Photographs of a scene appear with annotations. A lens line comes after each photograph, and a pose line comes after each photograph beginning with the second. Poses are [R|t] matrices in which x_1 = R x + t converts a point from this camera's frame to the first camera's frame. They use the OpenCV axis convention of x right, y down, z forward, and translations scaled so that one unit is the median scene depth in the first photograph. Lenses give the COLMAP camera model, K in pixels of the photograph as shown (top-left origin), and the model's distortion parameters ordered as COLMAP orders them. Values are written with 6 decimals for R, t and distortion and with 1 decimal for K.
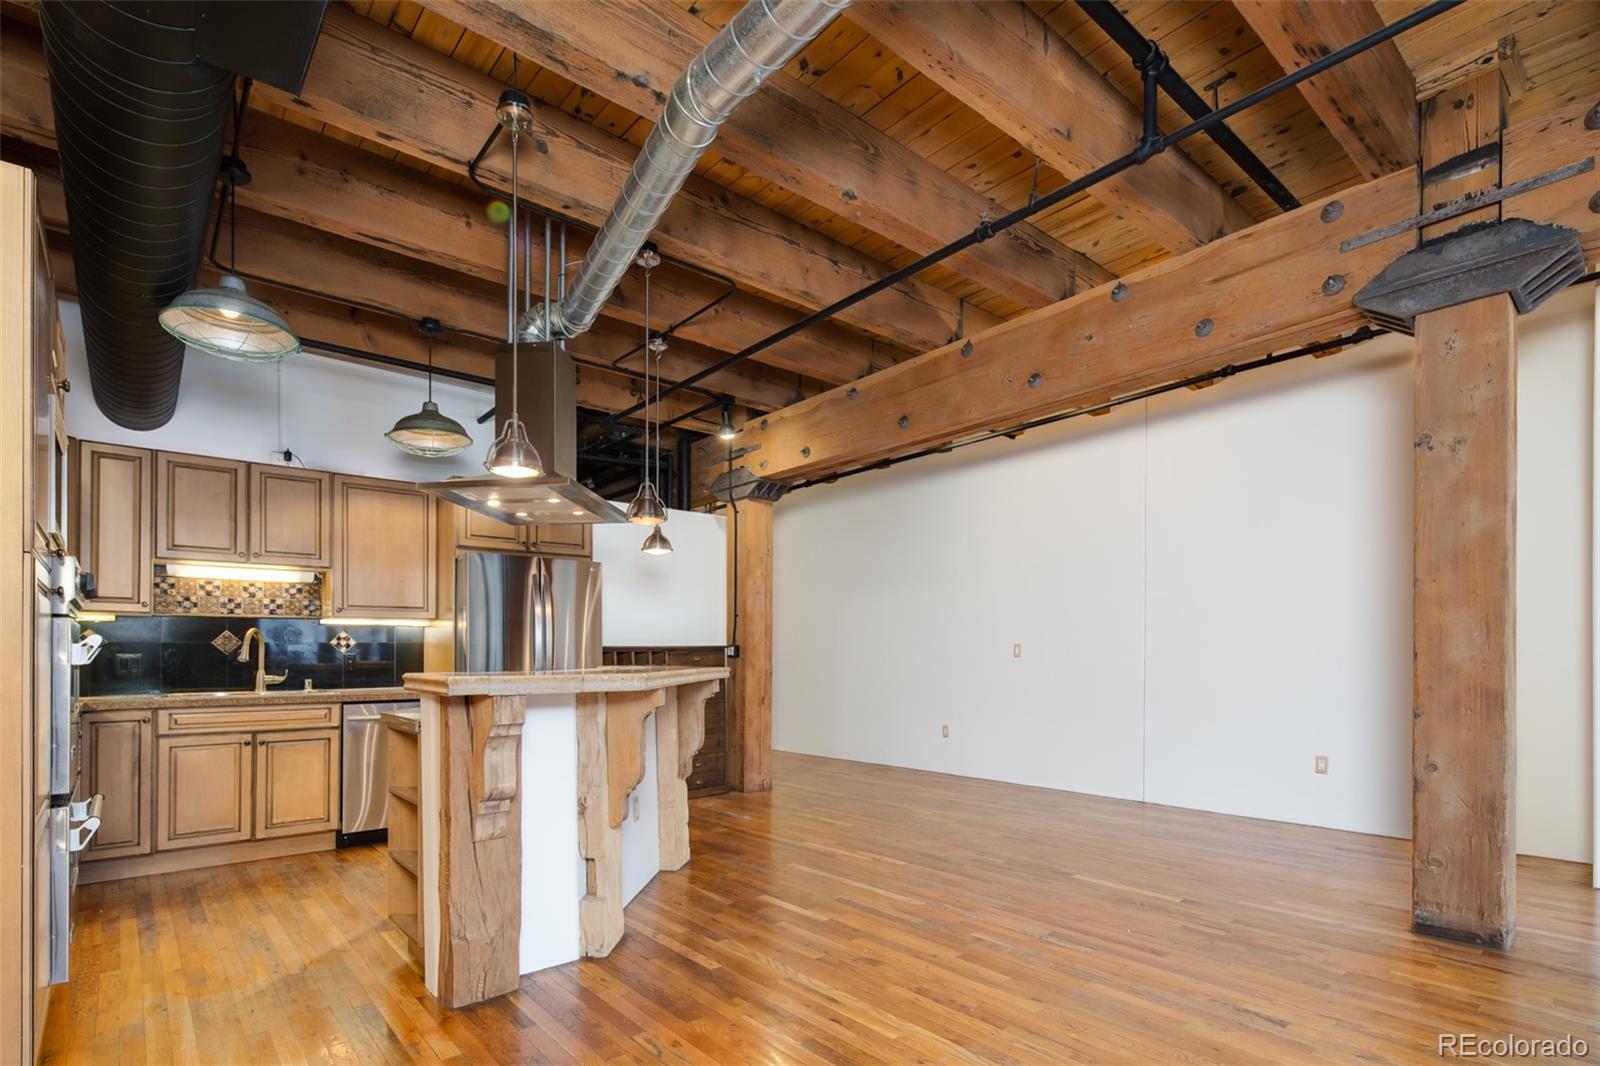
lens RADIAL K [[789.3, 0, 804.6], [0, 789.3, 663.1], [0, 0, 1]] dist [0.001297, -0.002848]
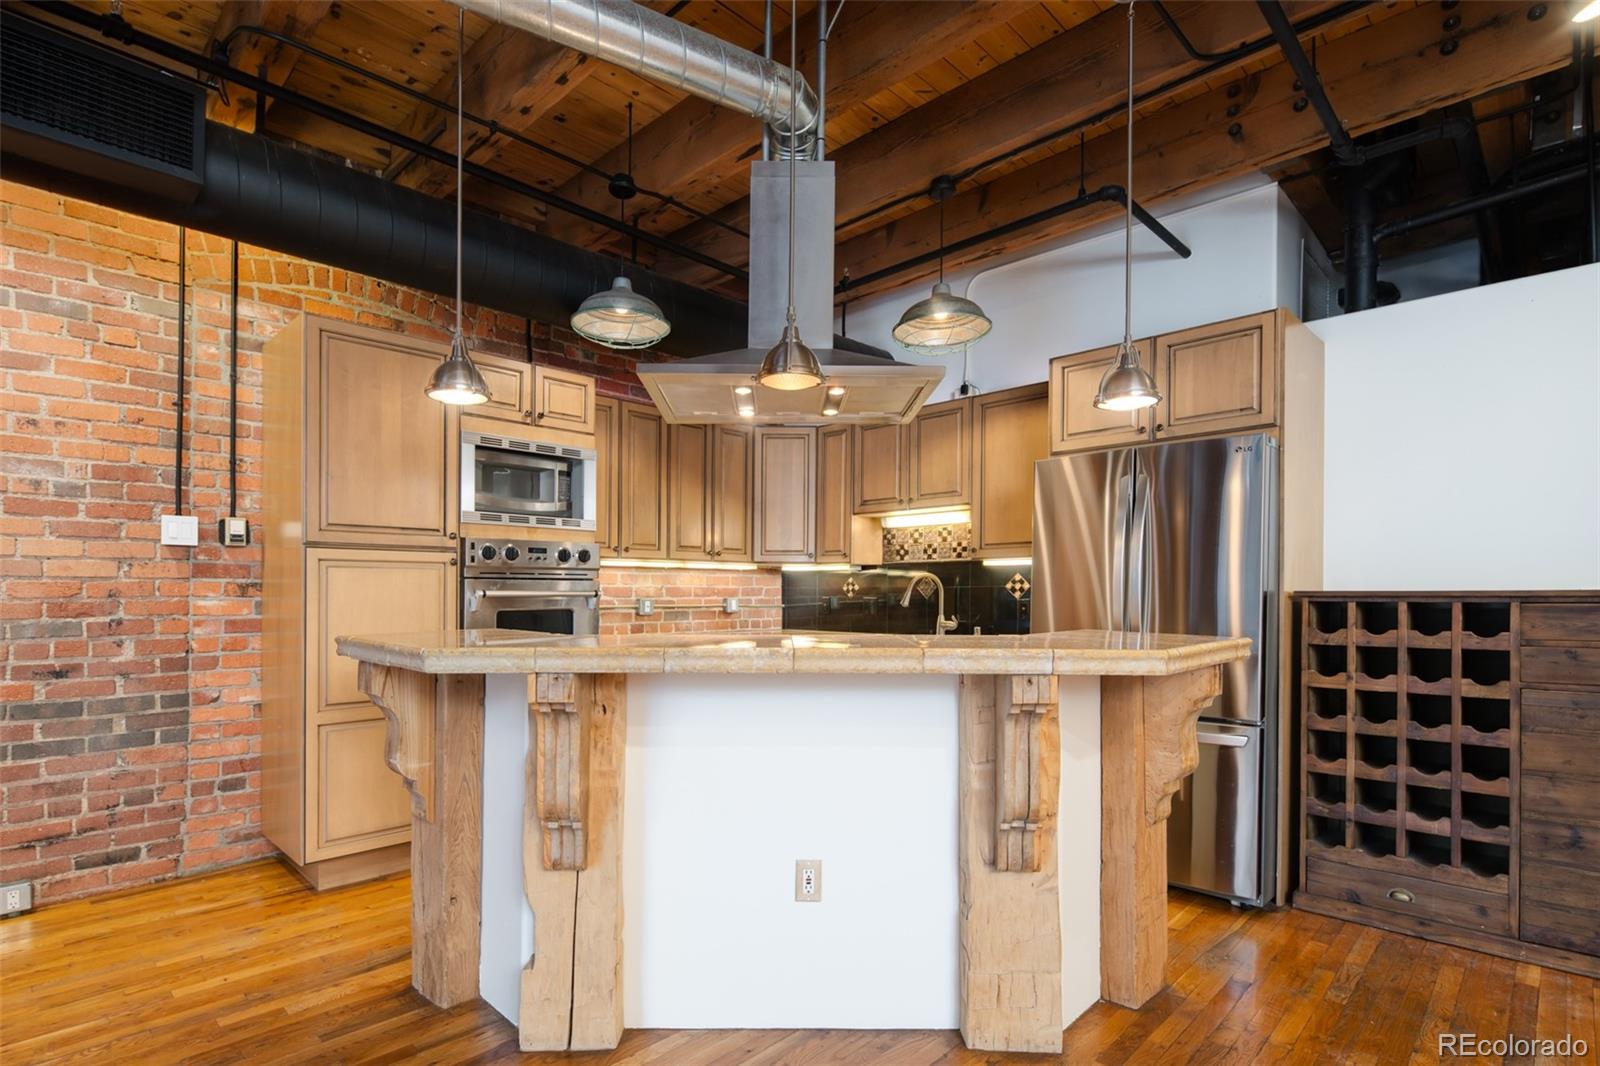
lens RADIAL K [[789.3, 0, 784.0], [0, 789.3, 599.5], [0, 0, 1]] dist [0.001297, -0.002848]
pose [[0.077150, 0.016627, -0.996881, 0.298025], [-0.009375, 0.999829, 0.015950, -0.025806], [0.996975, 0.008115, 0.077293, 0.767755]]
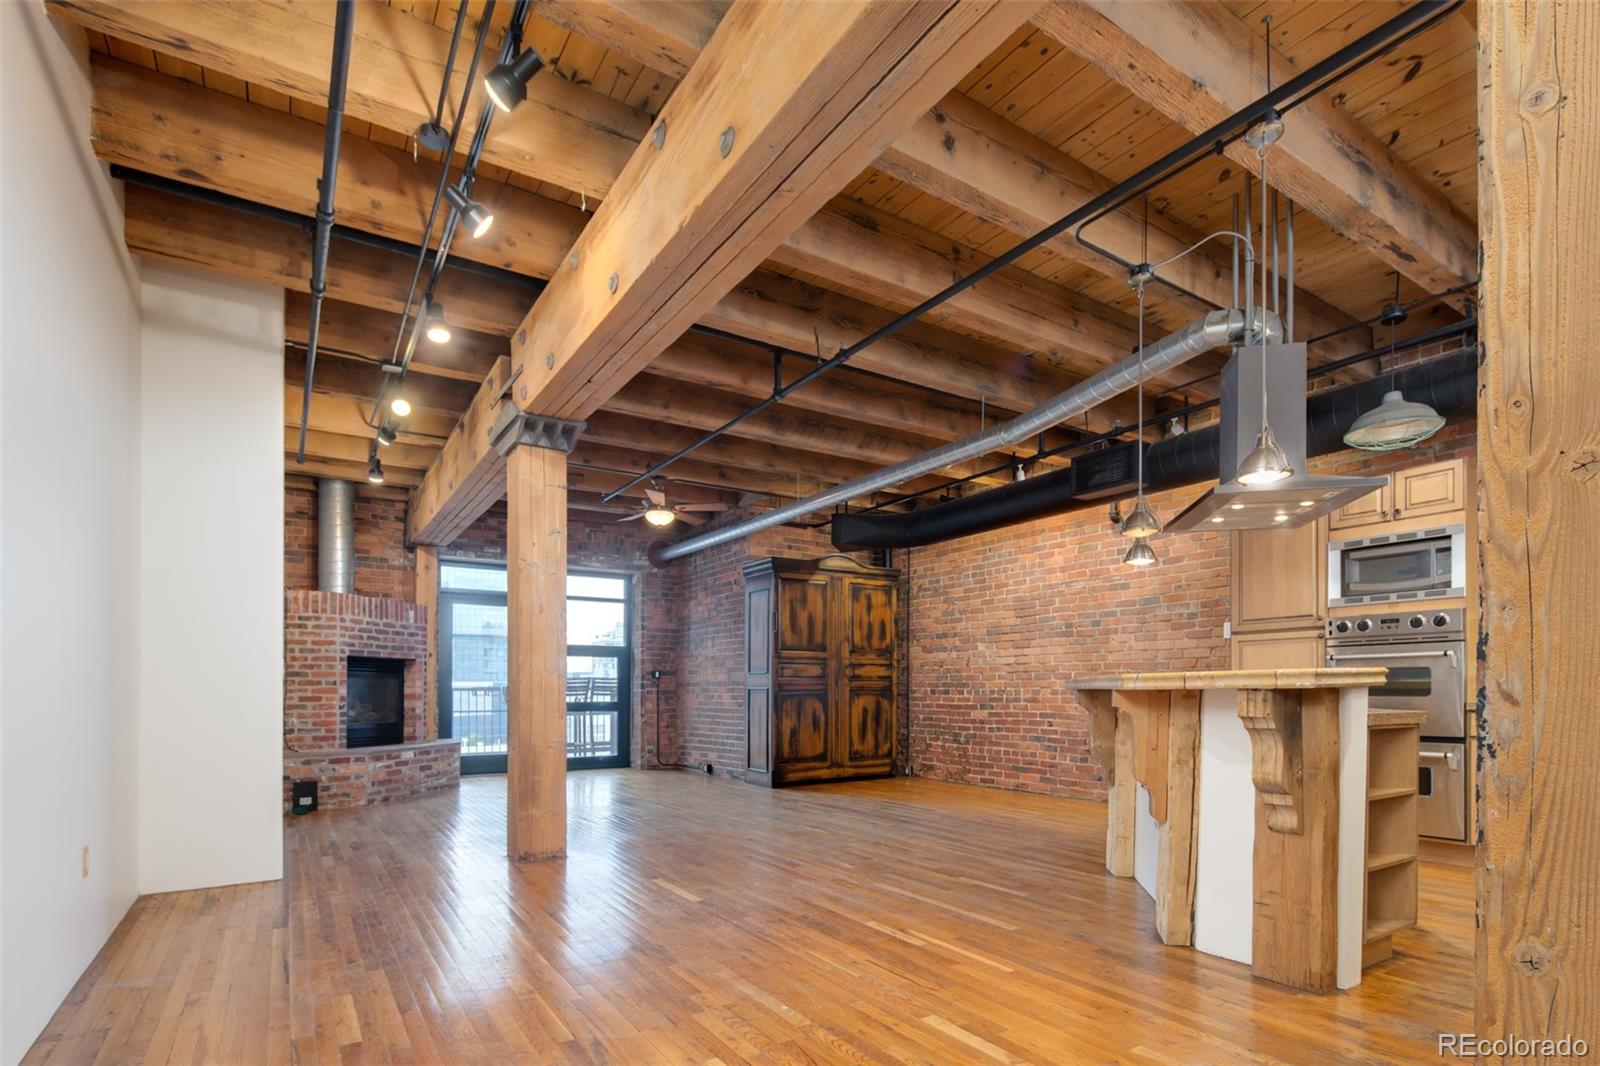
lens RADIAL K [[789.3, 0, 803.6], [0, 789.3, 694.1], [0, 0, 1]] dist [0.001297, -0.002848]
pose [[-0.991395, 0.013083, 0.130247, 0.082317], [0.014477, 0.999848, 0.009762, 0.011932], [-0.130100, 0.011564, -0.991433, 1.683026]]
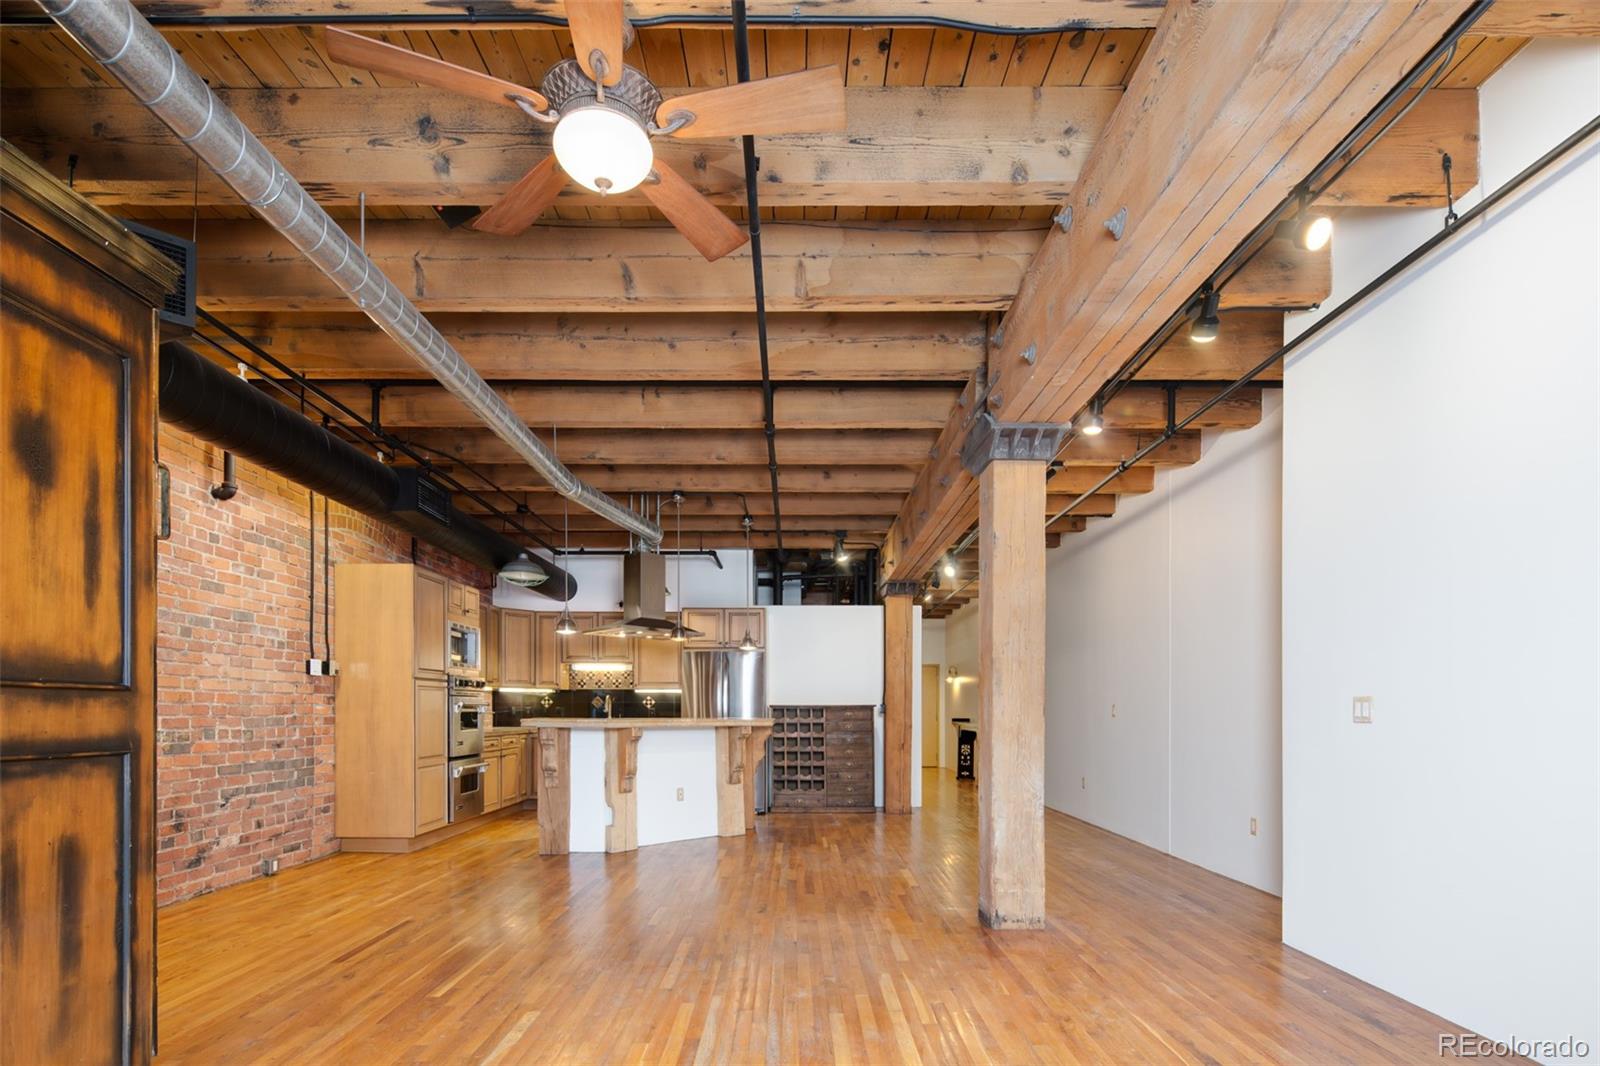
lens RADIAL K [[789.3, 0, 803.3], [0, 789.3, 729.3], [0, 0, 1]] dist [0.001297, -0.002848]
pose [[0.765831, 0.028052, -0.642430, 0.995280], [-0.016627, 0.999578, 0.023826, -0.014478], [0.642827, -0.007565, 0.765974, -0.205493]]
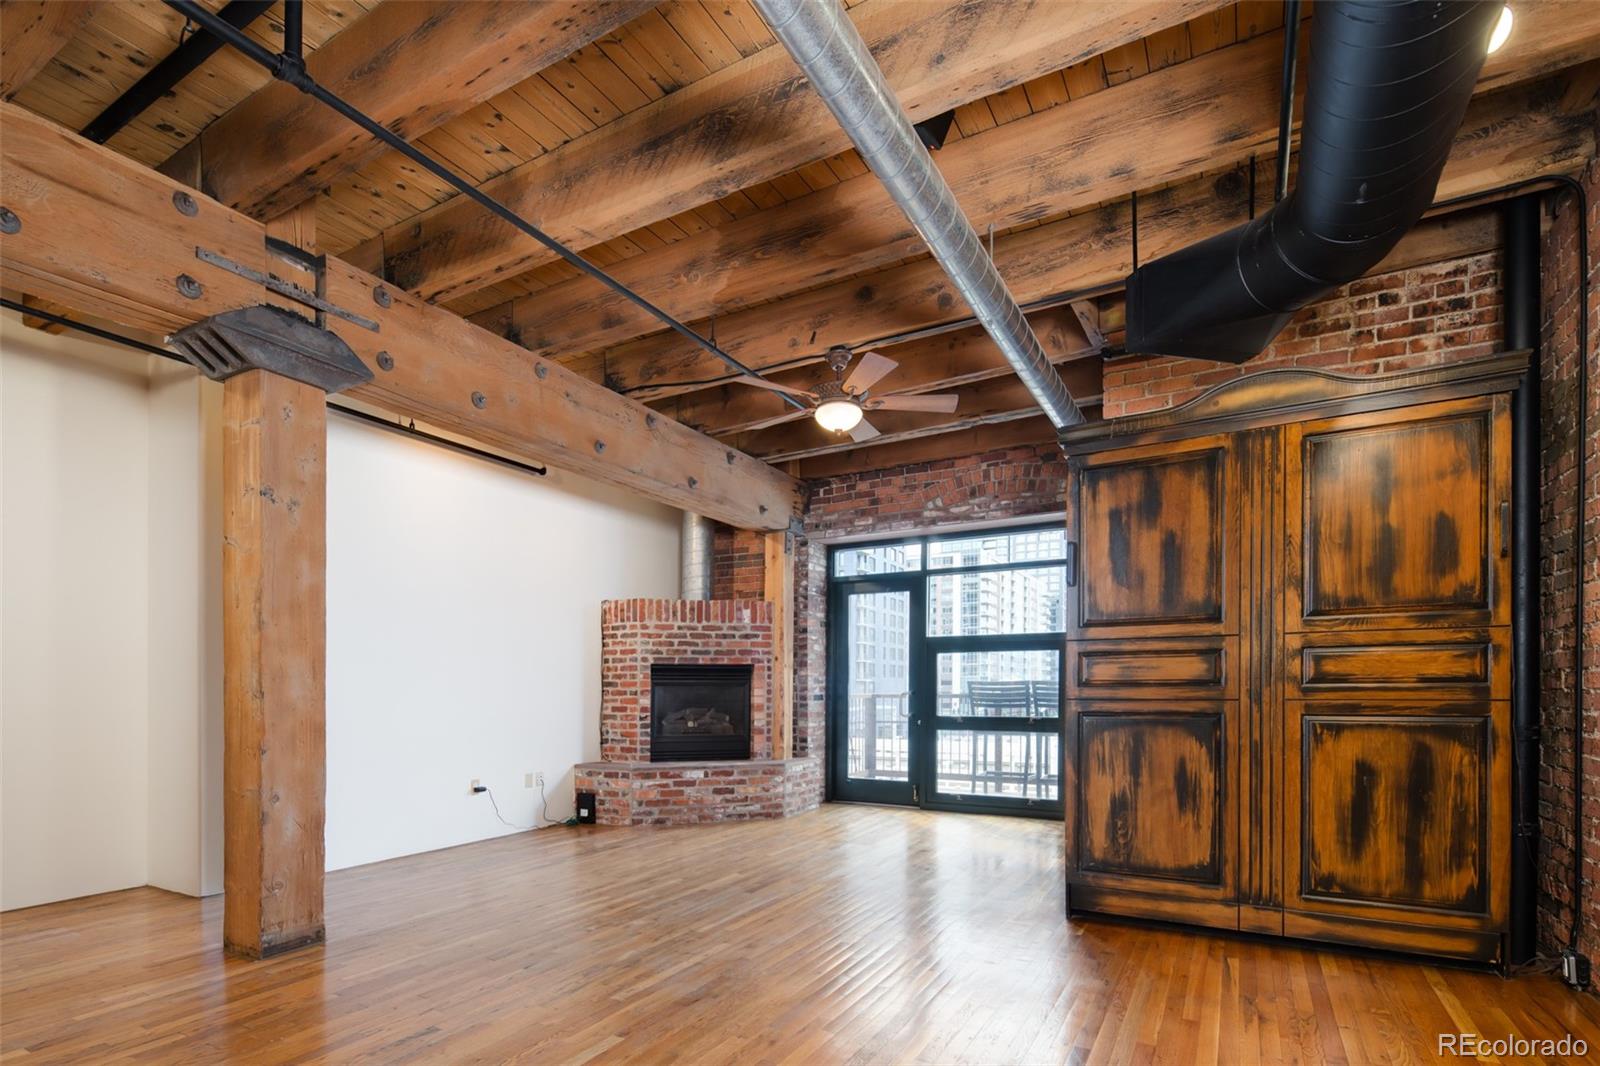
lens RADIAL K [[789.3, 0, 795.2], [0, 789.3, 690.5], [0, 0, 1]] dist [0.001297, -0.002848]
pose [[-0.336877, 0.009473, 0.941501, -0.311793], [0.010670, 0.999924, -0.006242, -0.000033], [-0.941488, 0.007943, -0.336953, 0.470404]]
